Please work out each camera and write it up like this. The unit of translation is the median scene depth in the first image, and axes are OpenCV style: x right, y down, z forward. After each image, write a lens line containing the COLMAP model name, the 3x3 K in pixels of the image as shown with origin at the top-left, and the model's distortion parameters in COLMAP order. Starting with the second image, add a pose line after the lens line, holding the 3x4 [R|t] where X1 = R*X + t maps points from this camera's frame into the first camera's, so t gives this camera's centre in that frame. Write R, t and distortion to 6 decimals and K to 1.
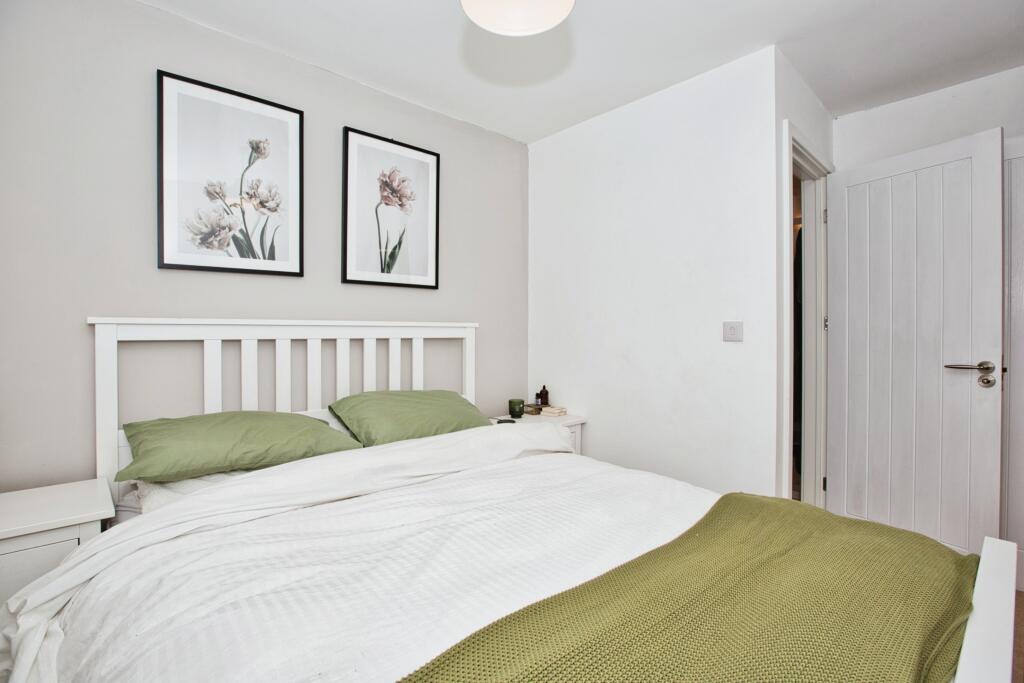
lens RADIAL K [[471.4, 0, 508.4], [0, 471.4, 338.4], [0, 0, 1]] dist [-0.038137, 0.006707]
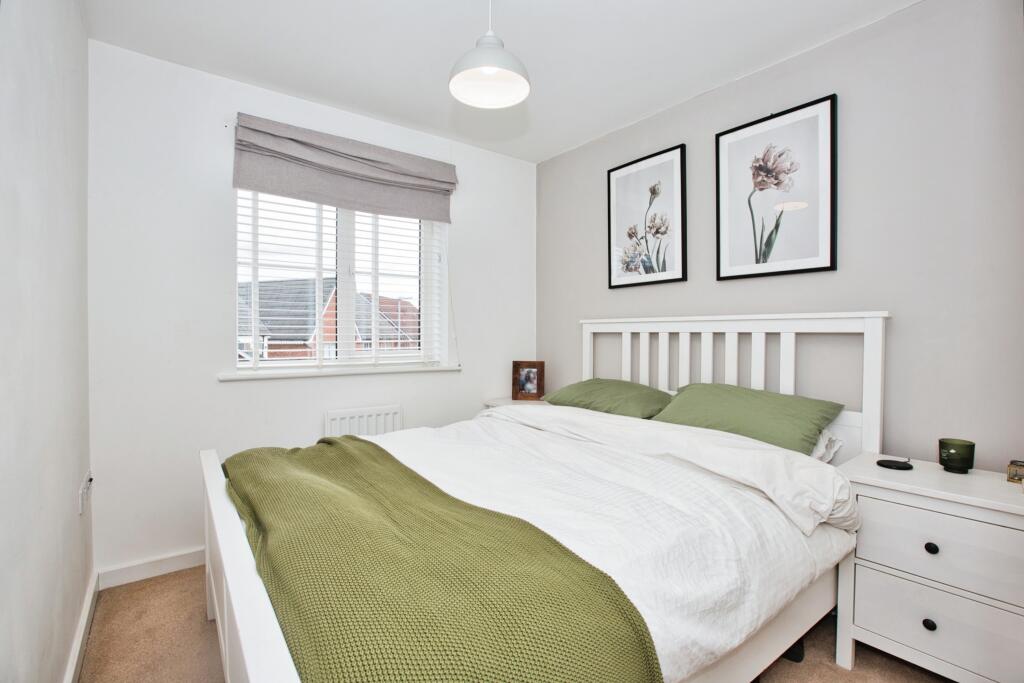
lens RADIAL K [[471.4, 0, 508.3], [0, 471.4, 339.0], [0, 0, 1]] dist [-0.038137, 0.006707]
pose [[-0.082561, 0.019876, -0.996388, 0.831445], [-0.004964, 0.999780, 0.020355, -0.004739], [0.996574, 0.006627, -0.082445, 0.669771]]
